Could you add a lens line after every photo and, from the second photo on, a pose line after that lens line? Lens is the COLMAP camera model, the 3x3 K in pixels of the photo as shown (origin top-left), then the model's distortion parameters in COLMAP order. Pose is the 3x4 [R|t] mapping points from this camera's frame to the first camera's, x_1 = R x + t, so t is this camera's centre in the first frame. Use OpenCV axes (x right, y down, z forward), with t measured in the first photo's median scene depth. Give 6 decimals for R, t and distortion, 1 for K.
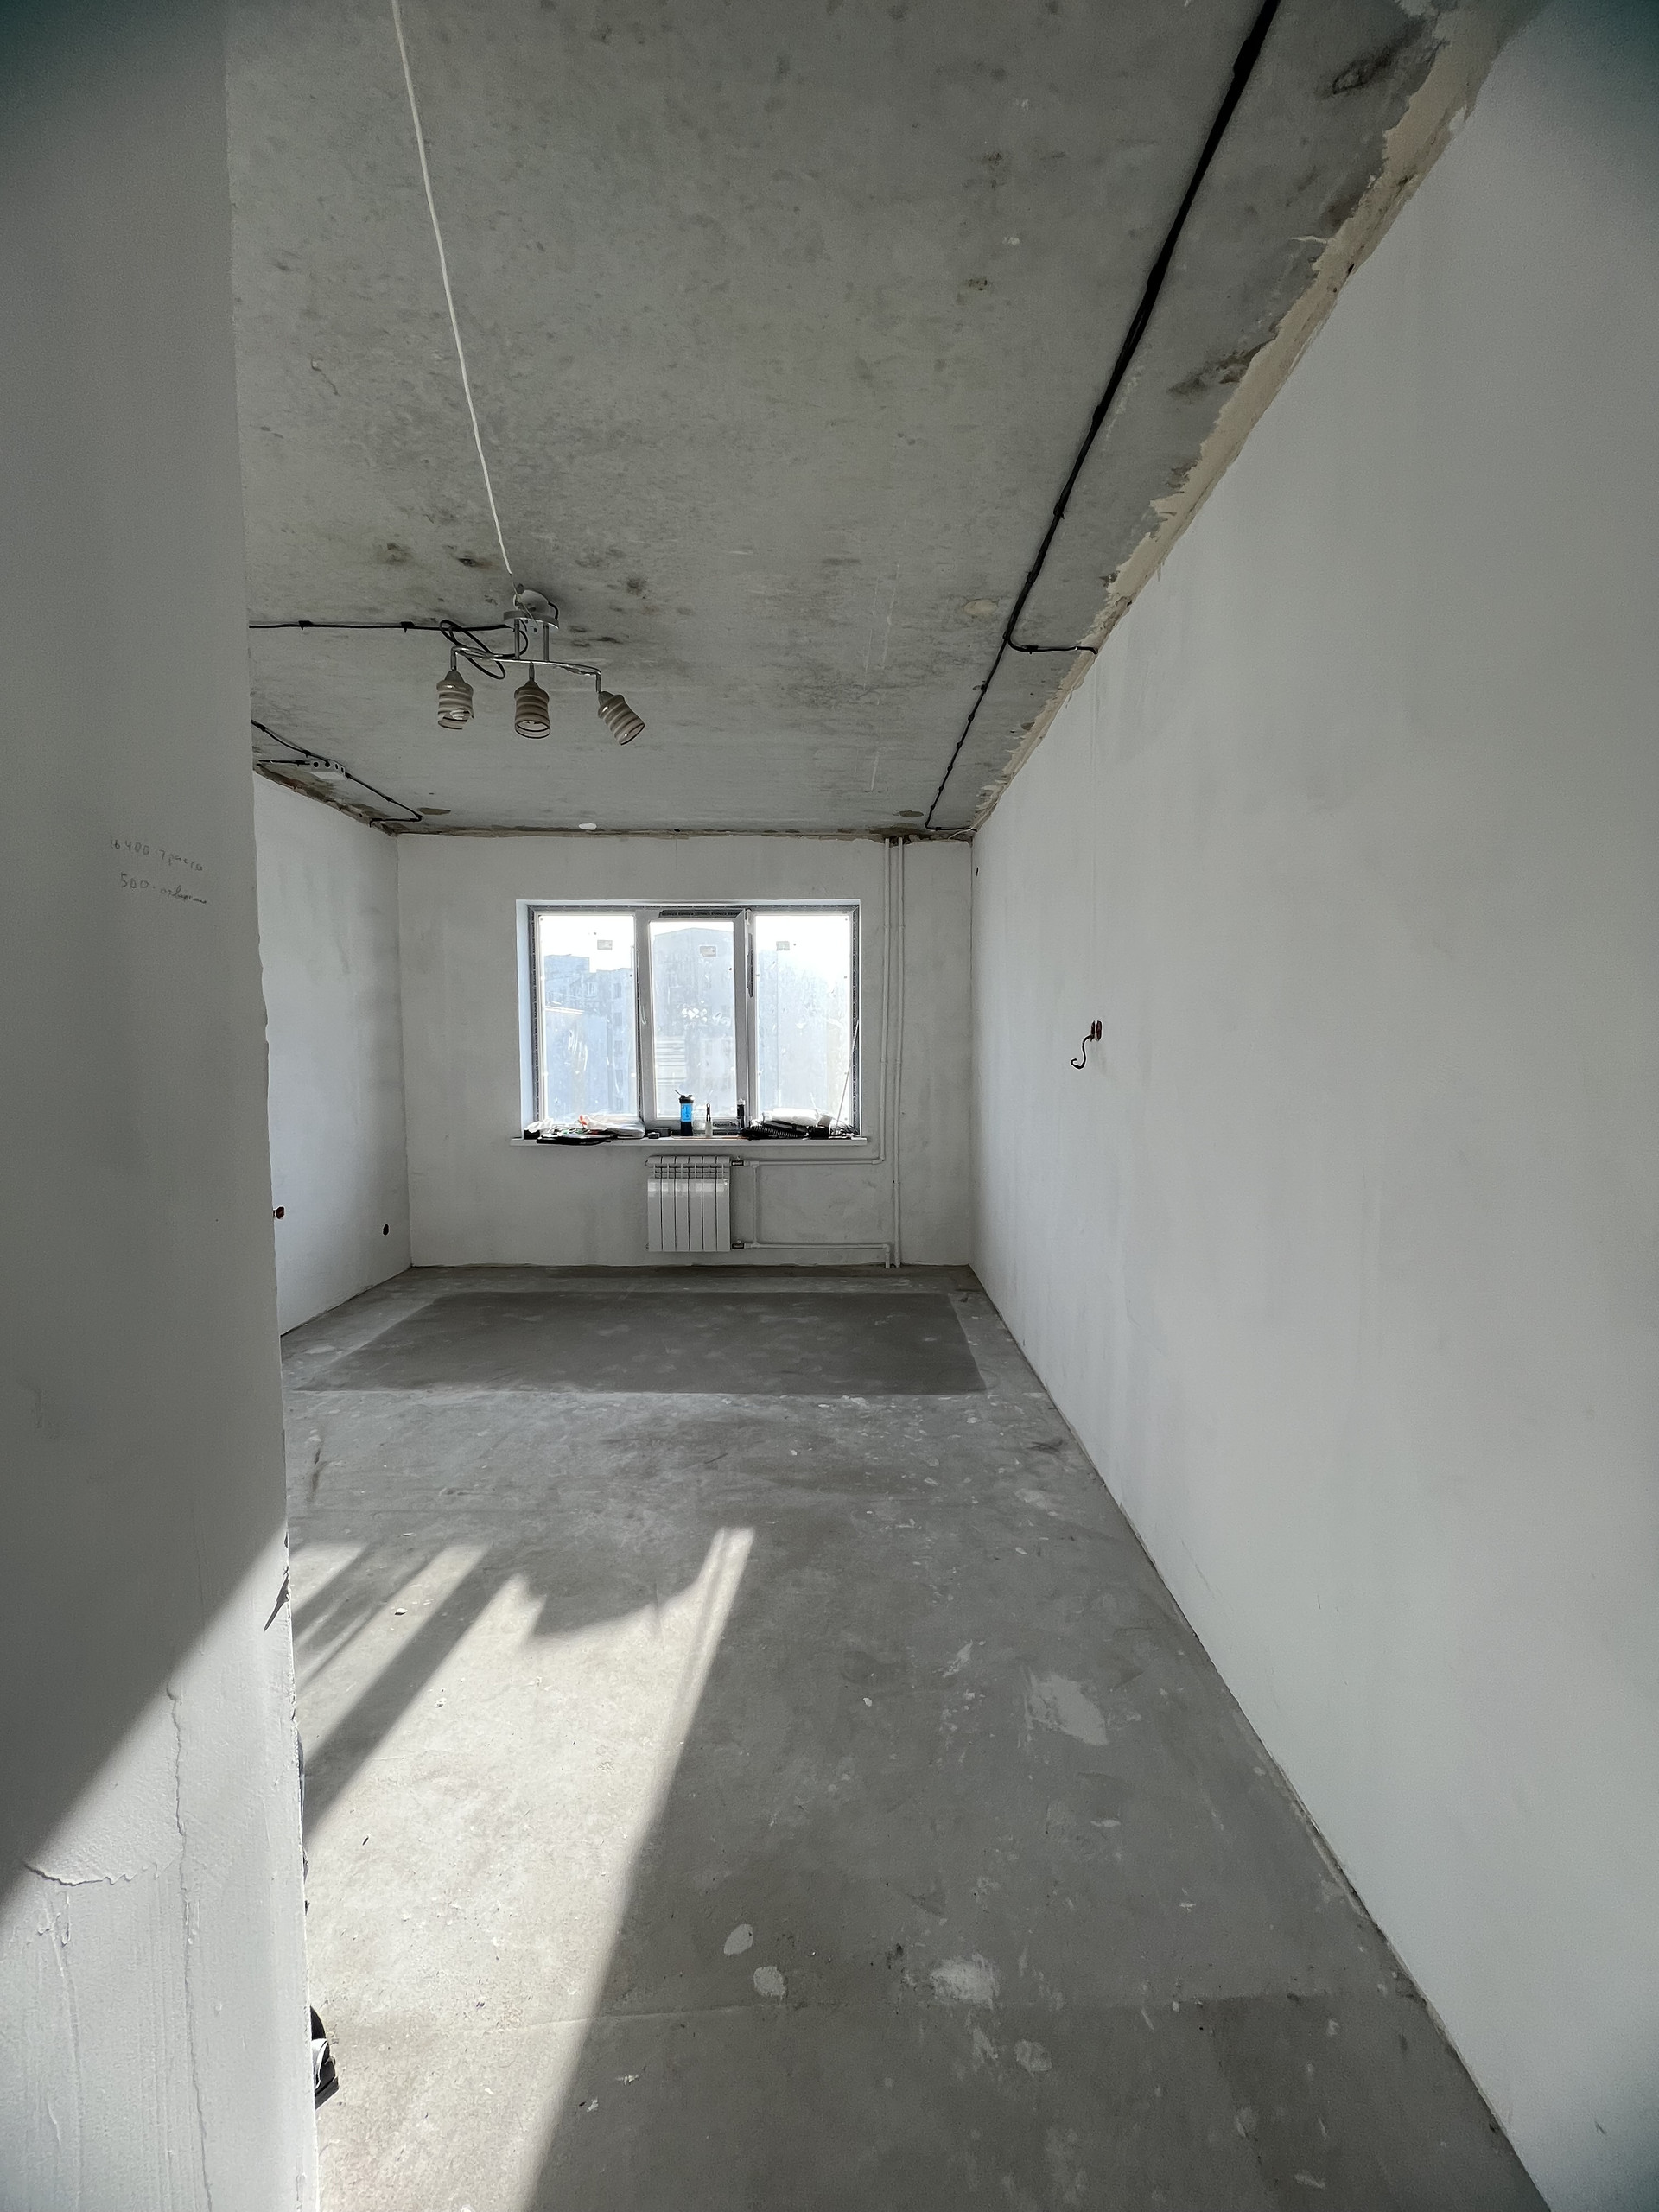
lens RADIAL K [[765.2, 0, 777.5], [0, 765.2, 1094.8], [0, 0, 1]] dist [-0.000515, -0.000019]
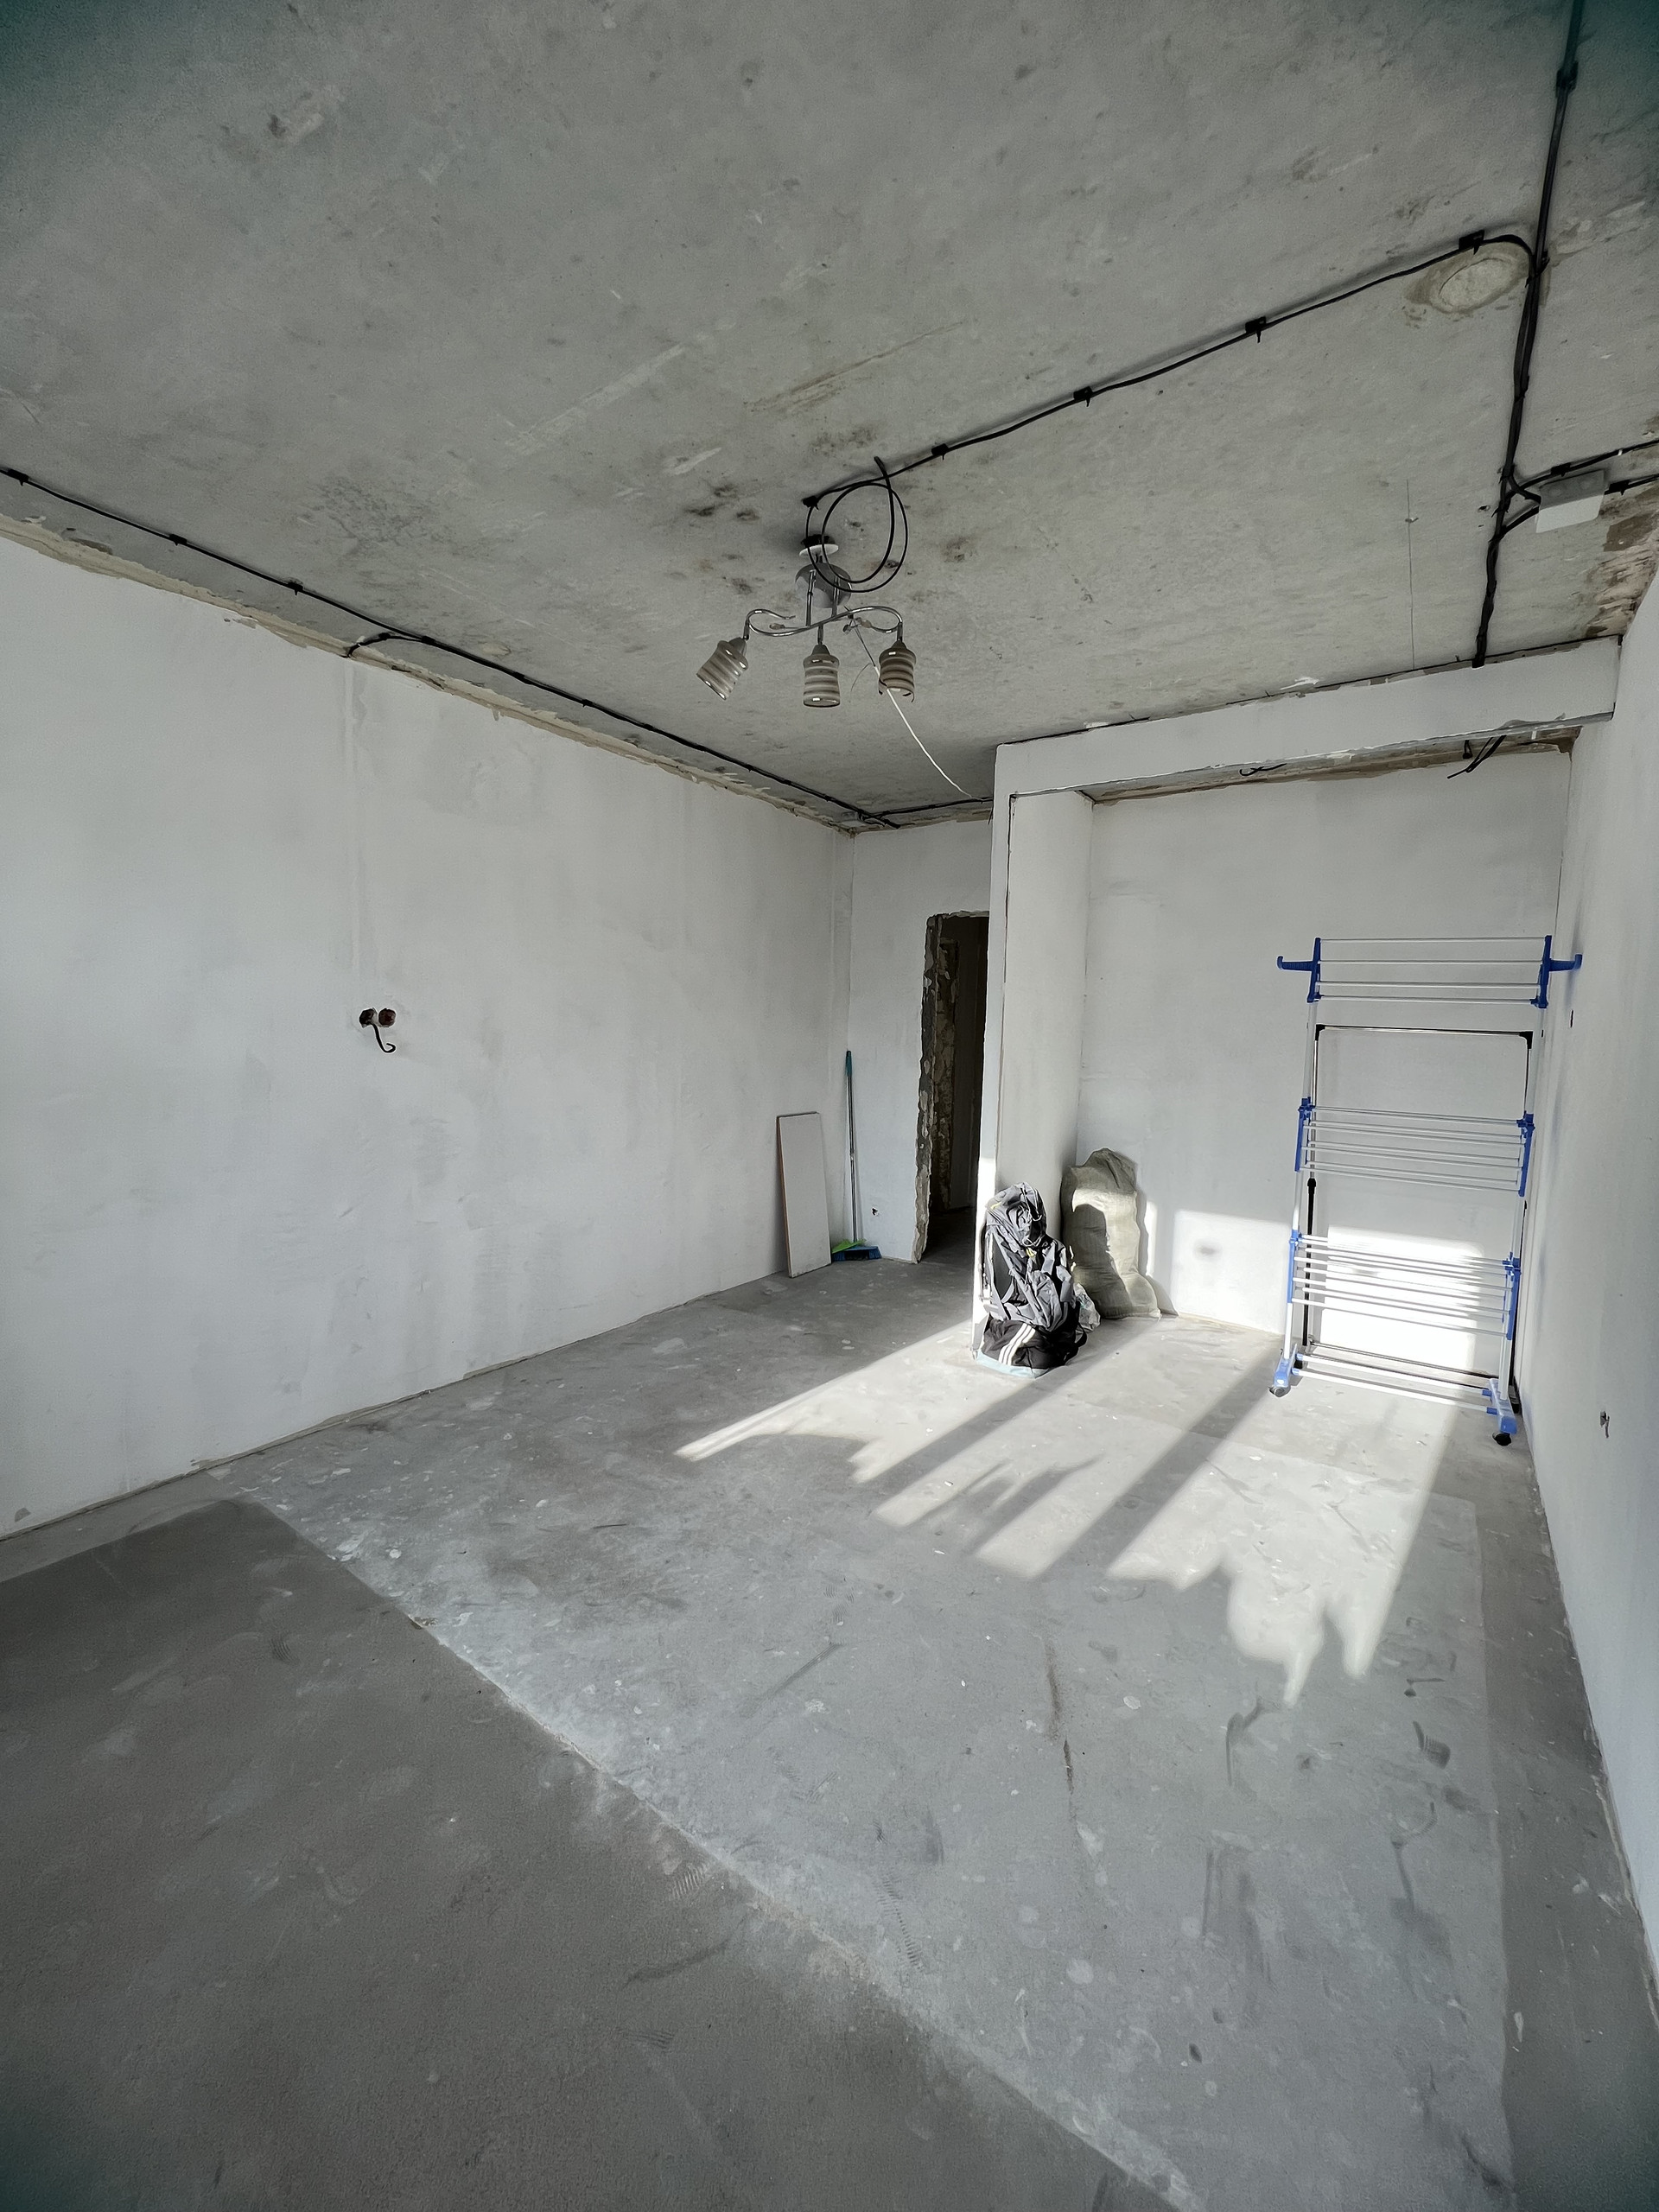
lens RADIAL K [[885.6, 0, 835.8], [0, 885.6, 1103.7], [0, 0, 1]] dist [-0.000401, 0.000392]
pose [[-0.822685, -0.069407, 0.564245, -0.936597], [0.012404, 0.990091, 0.139876, -0.144783], [-0.568362, 0.122073, -0.813672, 1.851403]]
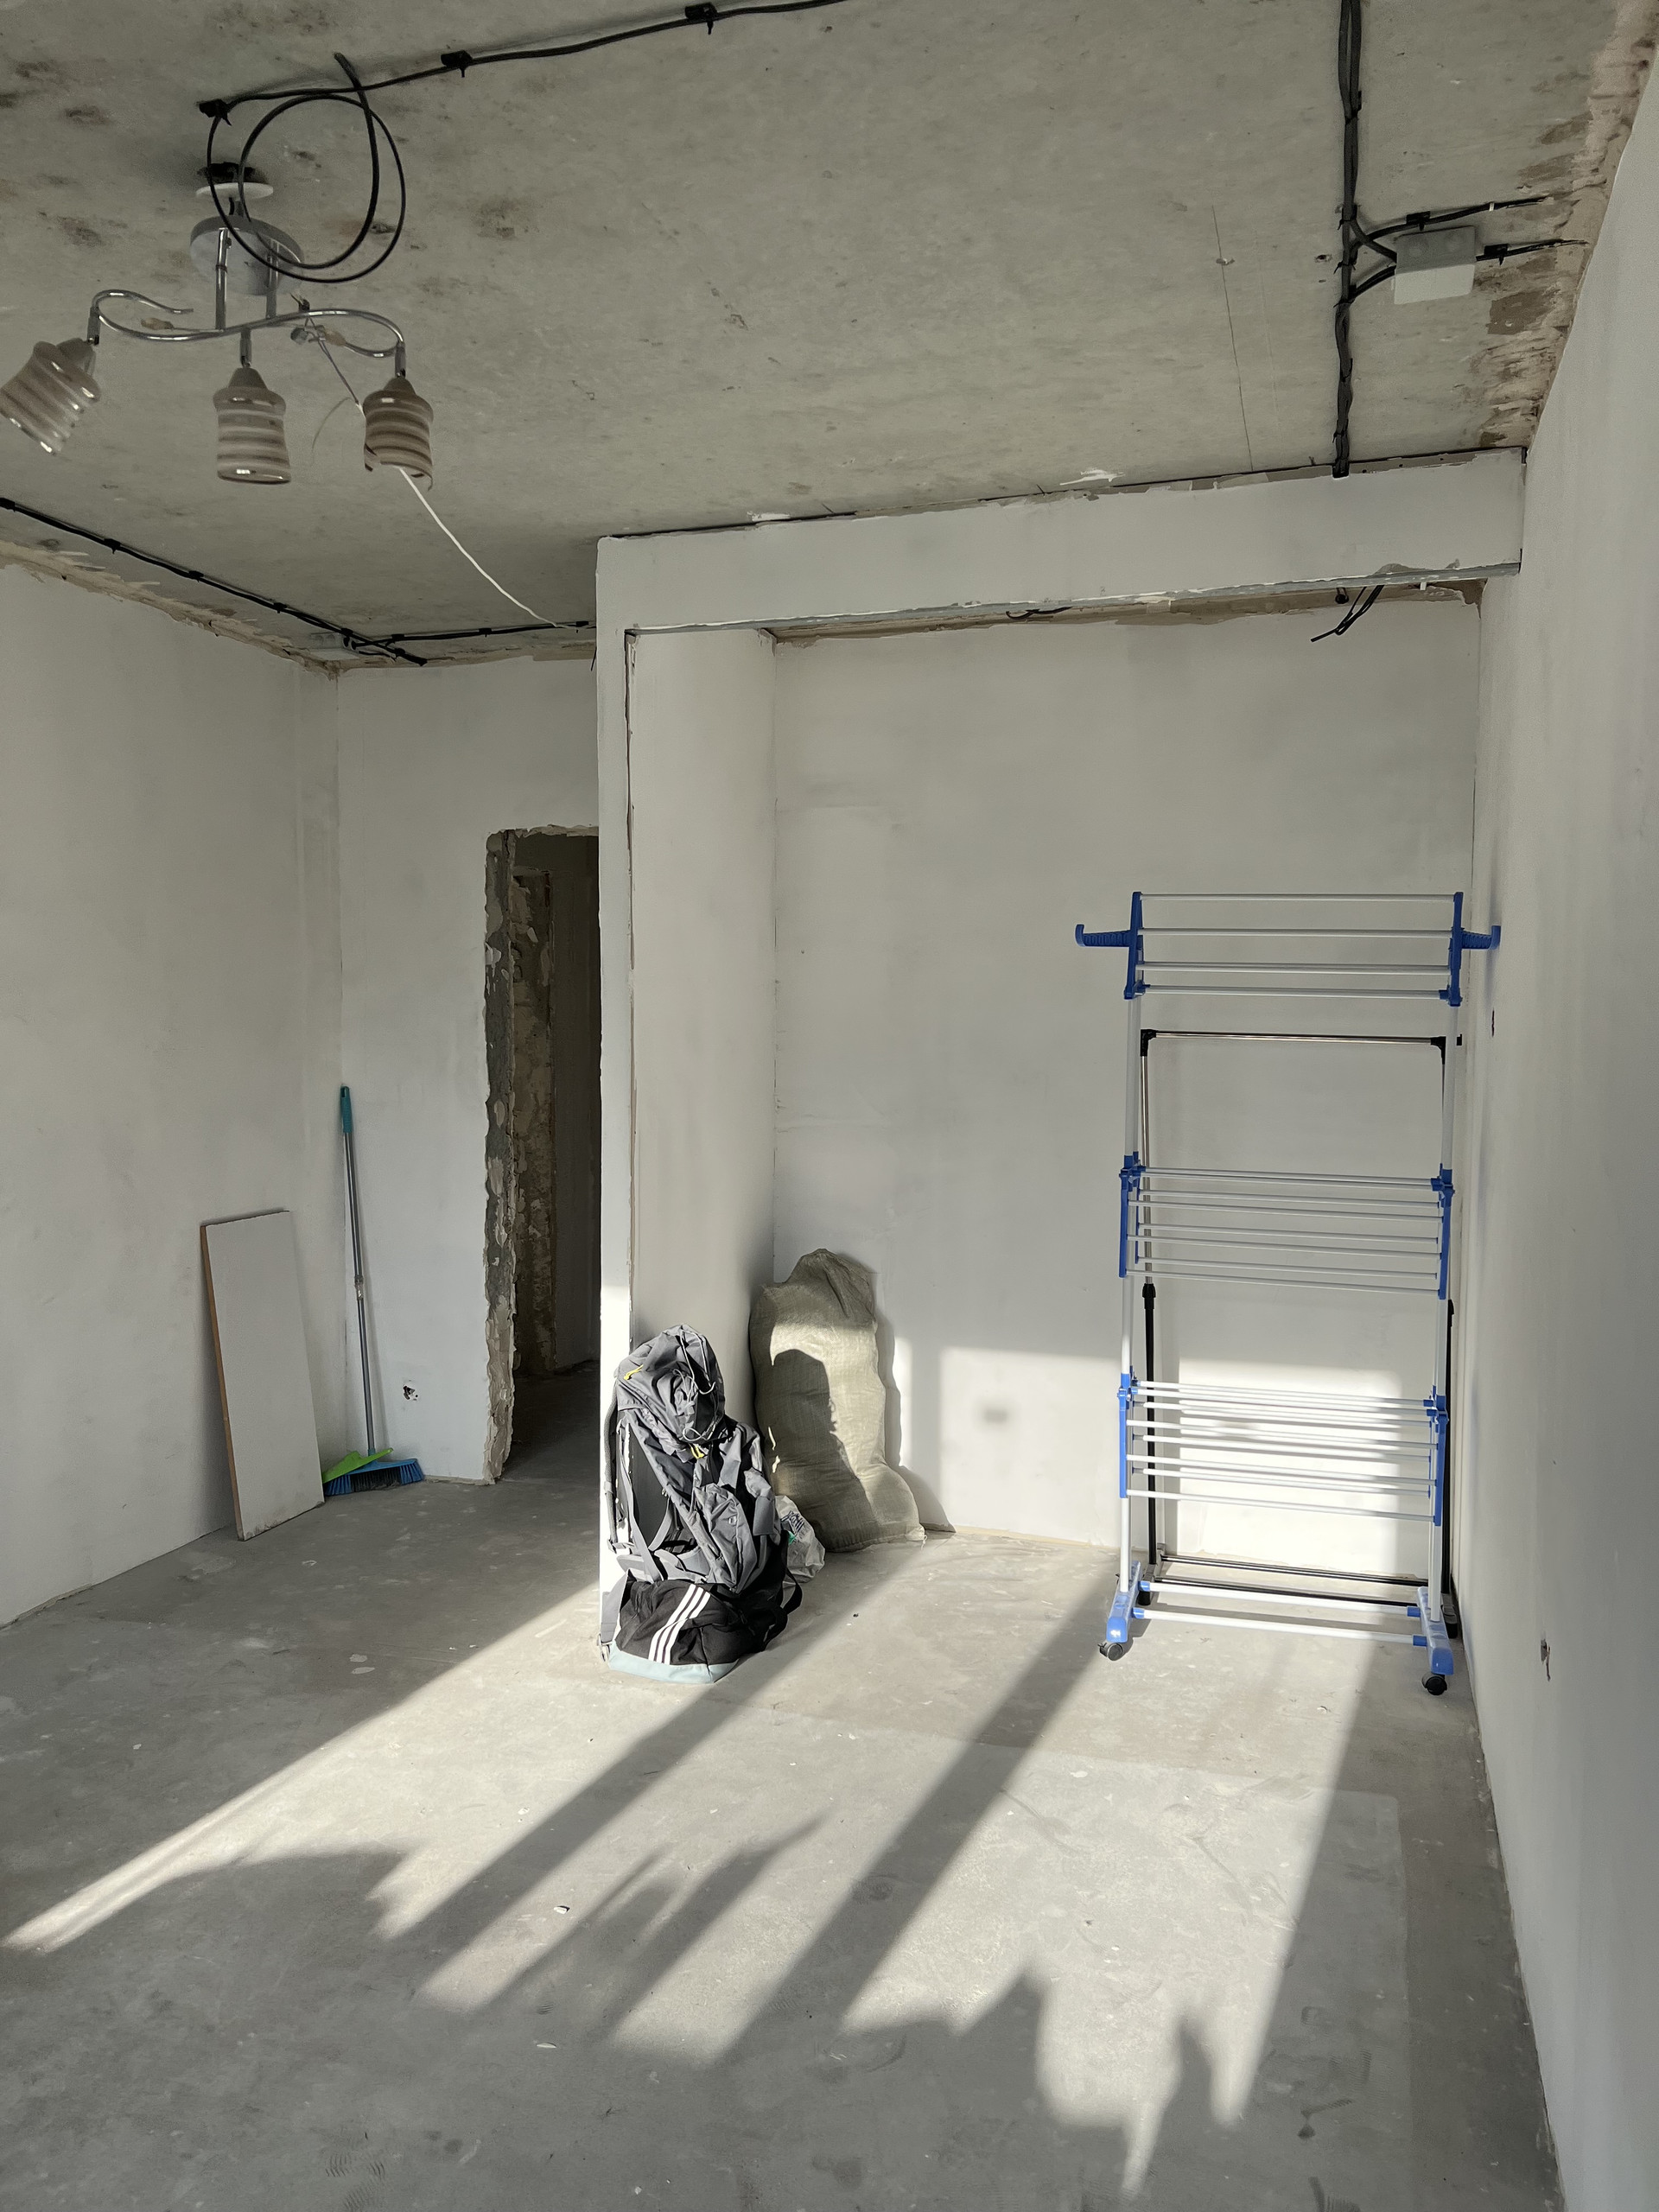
lens RADIAL K [[1665.4, 0, 822.9], [0, 1665.4, 1115.3], [0, 0, 1]] dist [0.061152, -0.073742]
pose [[-0.950899, -0.024454, 0.308533, -0.971547], [0.015910, 0.991693, 0.127636, -0.199186], [-0.309091, 0.126278, -0.942612, 1.883324]]
